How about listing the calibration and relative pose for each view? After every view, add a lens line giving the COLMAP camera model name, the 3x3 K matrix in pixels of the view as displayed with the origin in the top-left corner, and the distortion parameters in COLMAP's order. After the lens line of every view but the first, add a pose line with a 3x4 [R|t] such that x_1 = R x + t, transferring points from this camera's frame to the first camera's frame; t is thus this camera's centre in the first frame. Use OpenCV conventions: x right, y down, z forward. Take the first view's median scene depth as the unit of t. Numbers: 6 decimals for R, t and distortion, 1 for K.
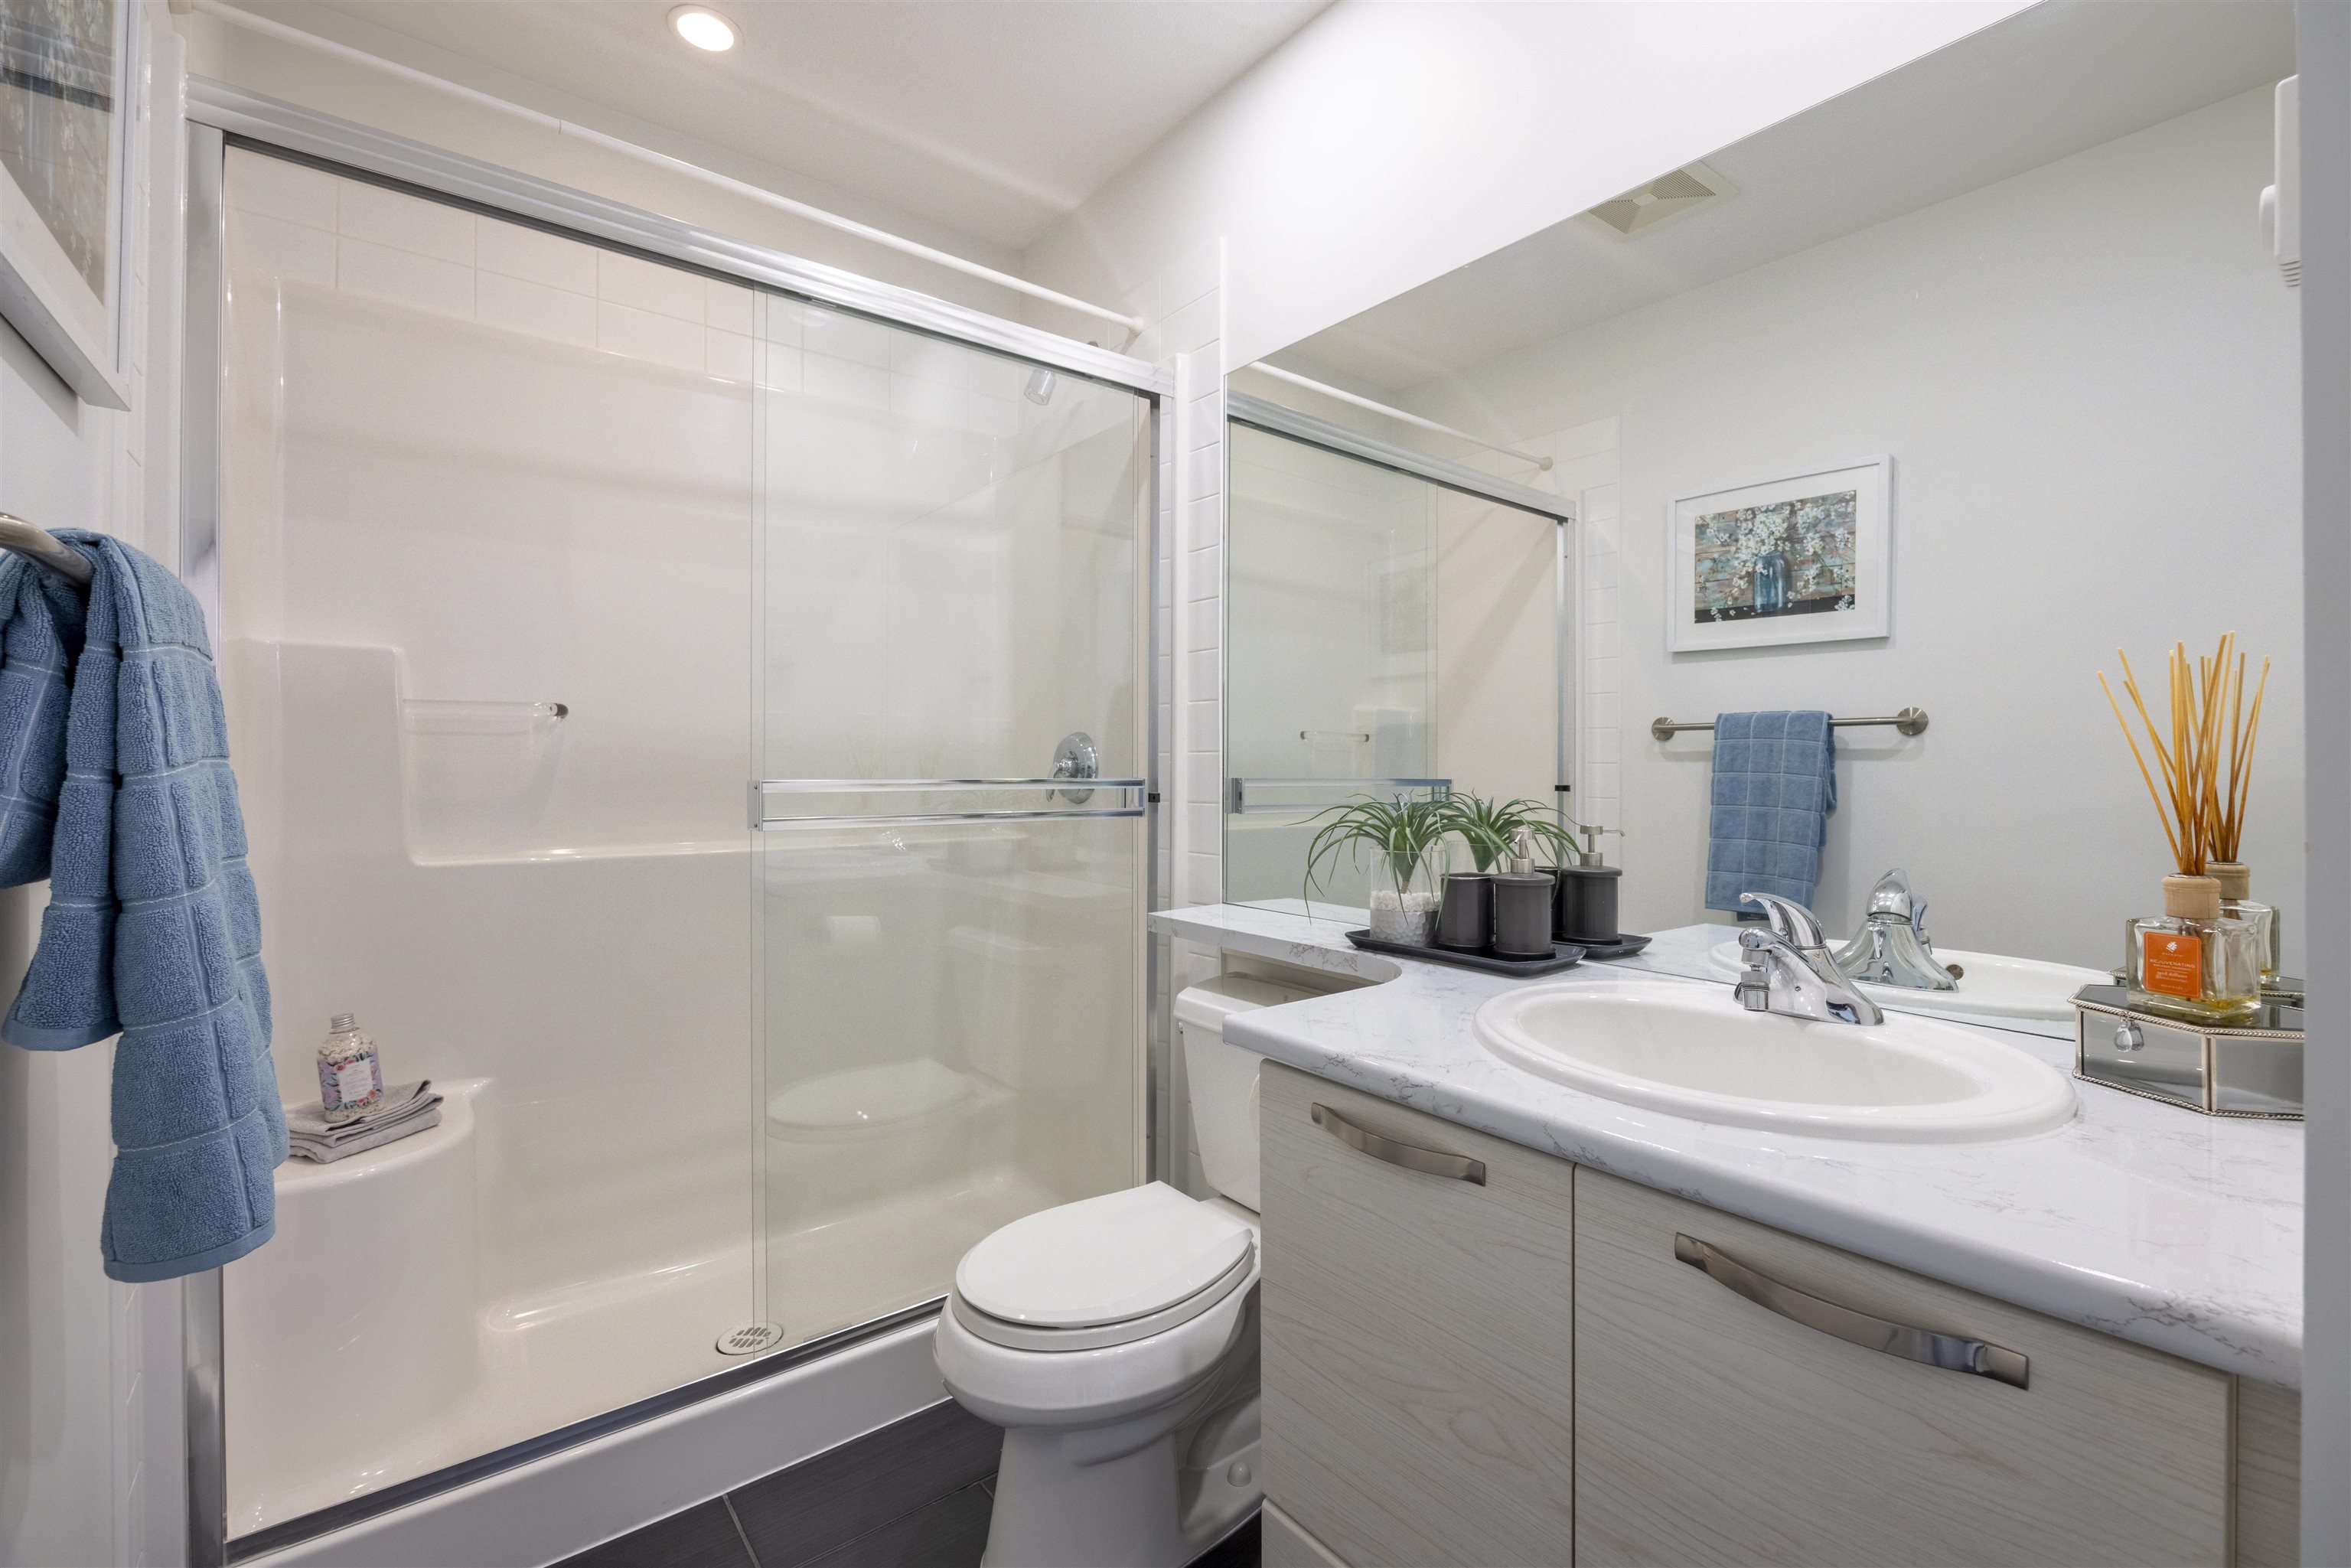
lens RADIAL K [[988.1, 0, 1175.5], [0, 988.1, 784.0], [0, 0, 1]] dist [-0.000470, -0.000003]
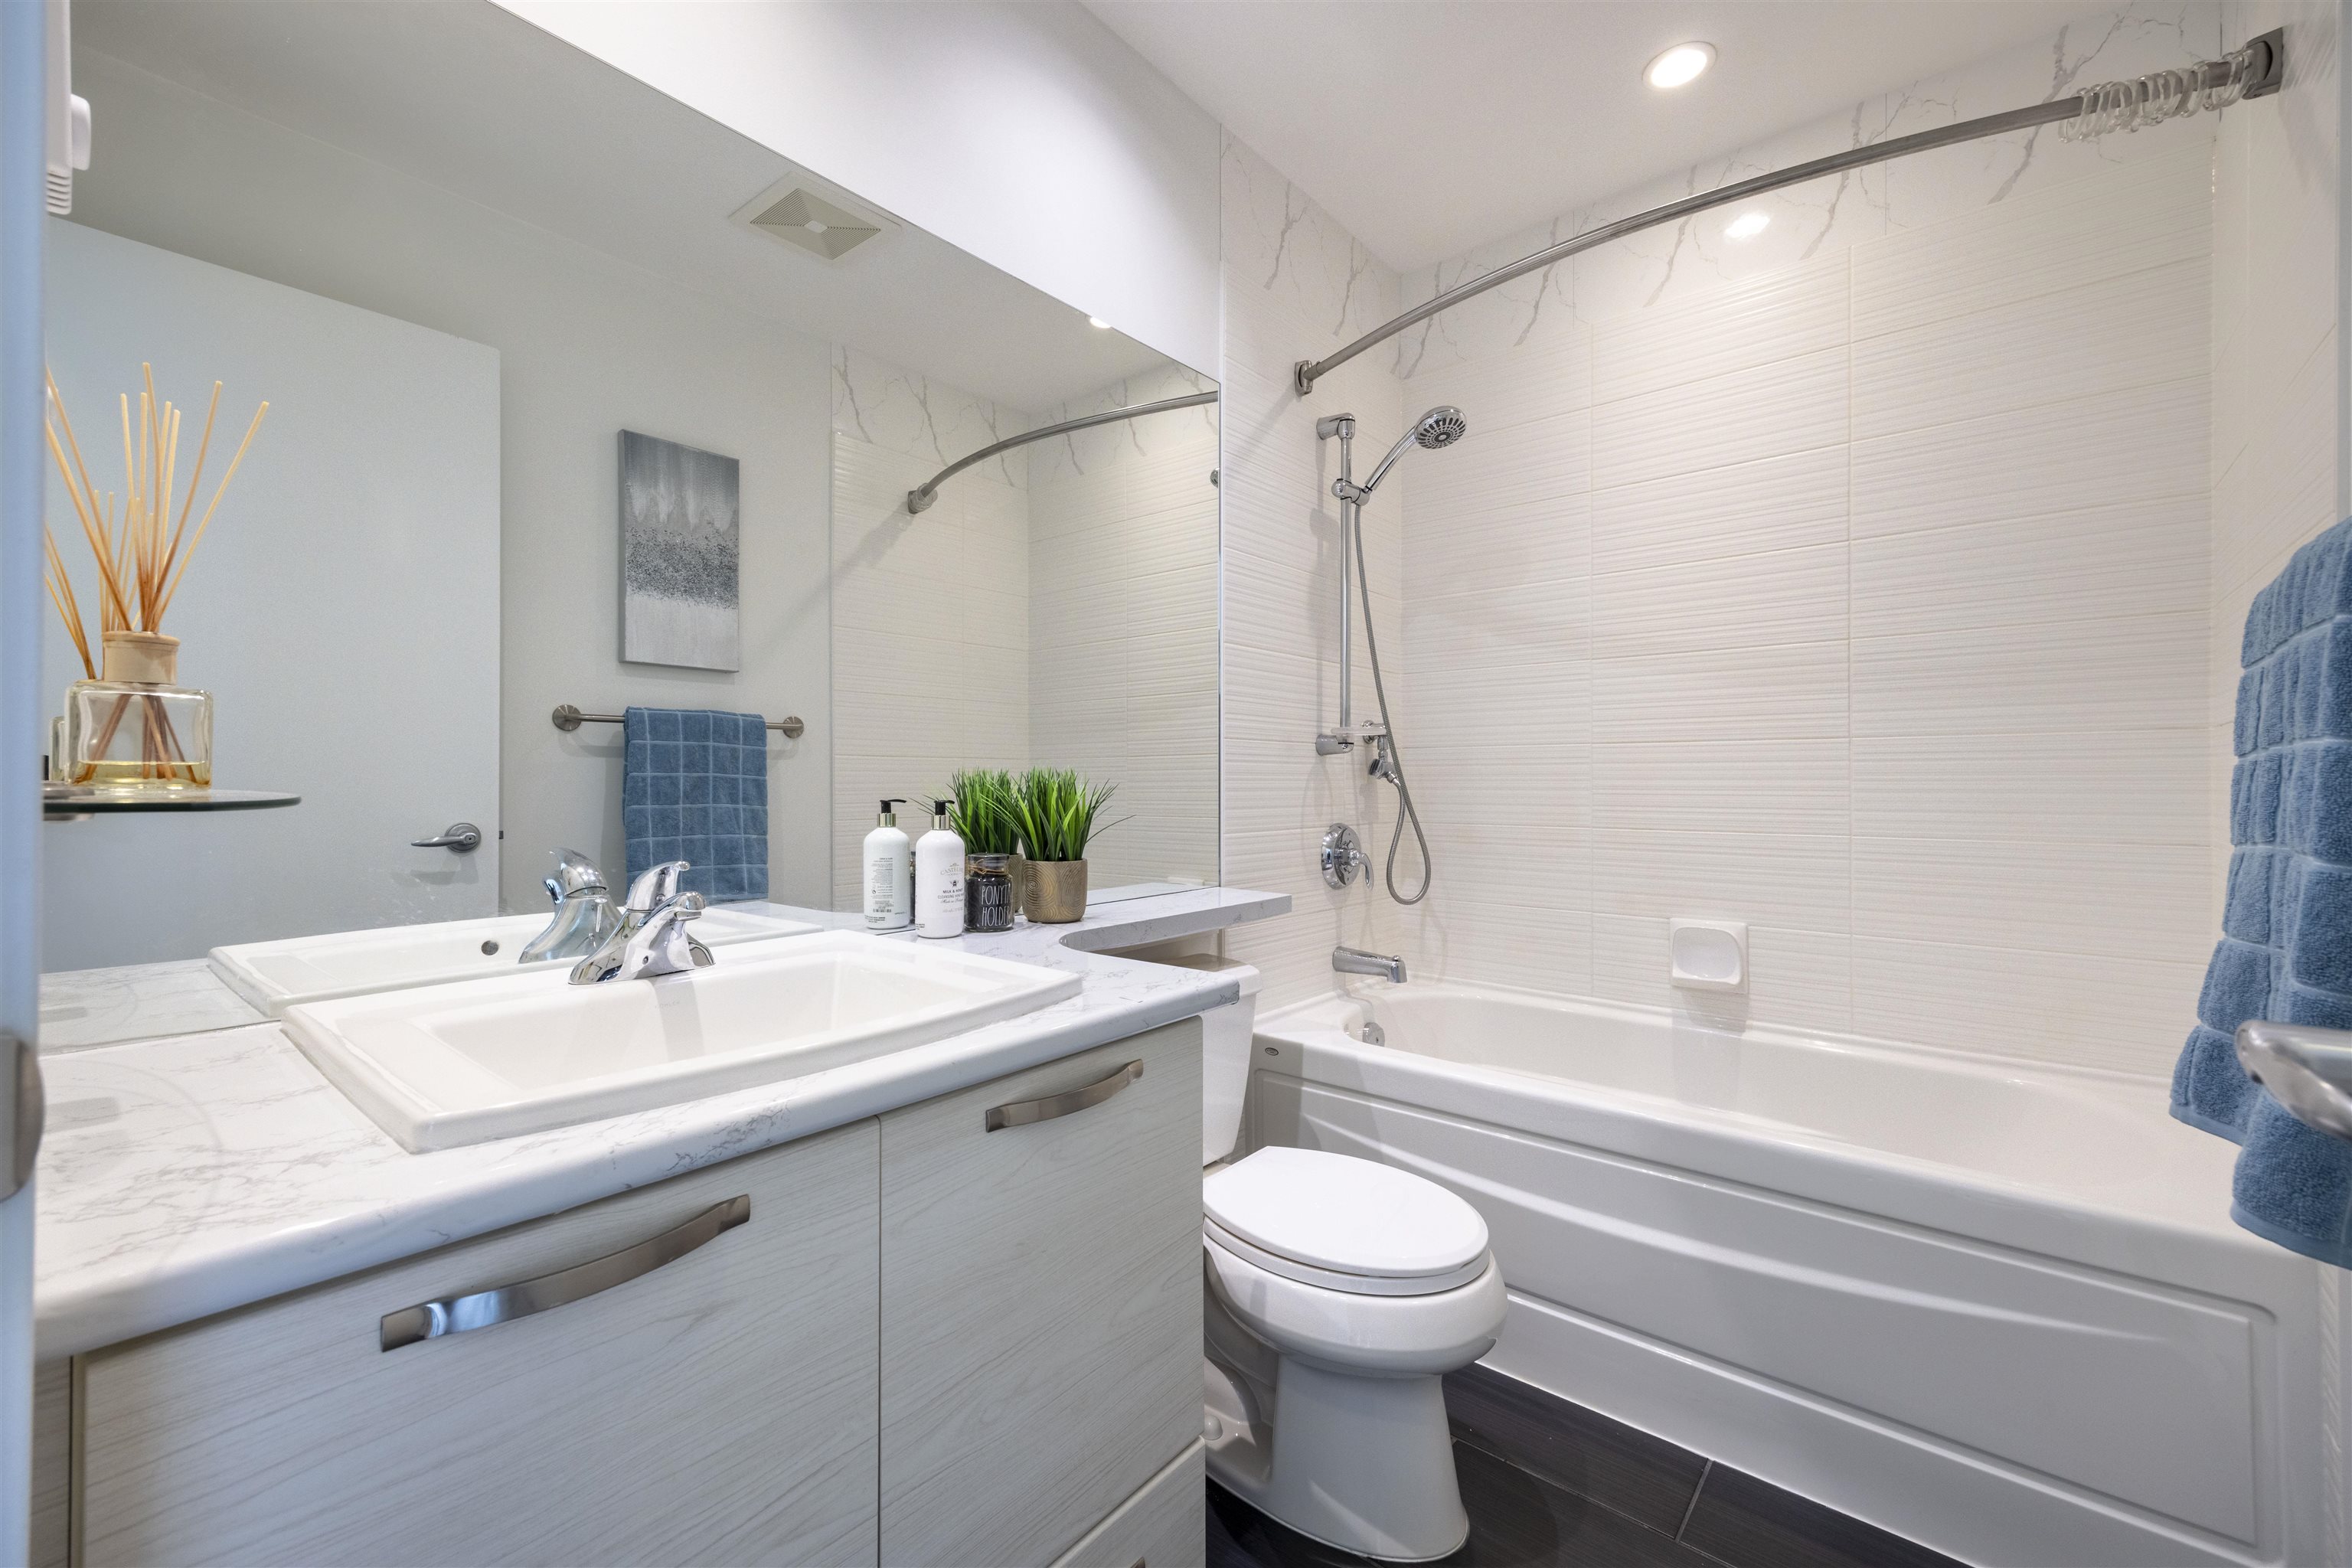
lens RADIAL K [[915.2, 0, 1175.7], [0, 915.2, 774.9], [0, 0, 1]] dist [0.000880, 0.000086]
pose [[-0.207203, -0.009963, 0.978247, -0.542278], [0.008772, 0.999889, 0.012041, -0.009009], [-0.978259, 0.011076, -0.207093, 0.719698]]
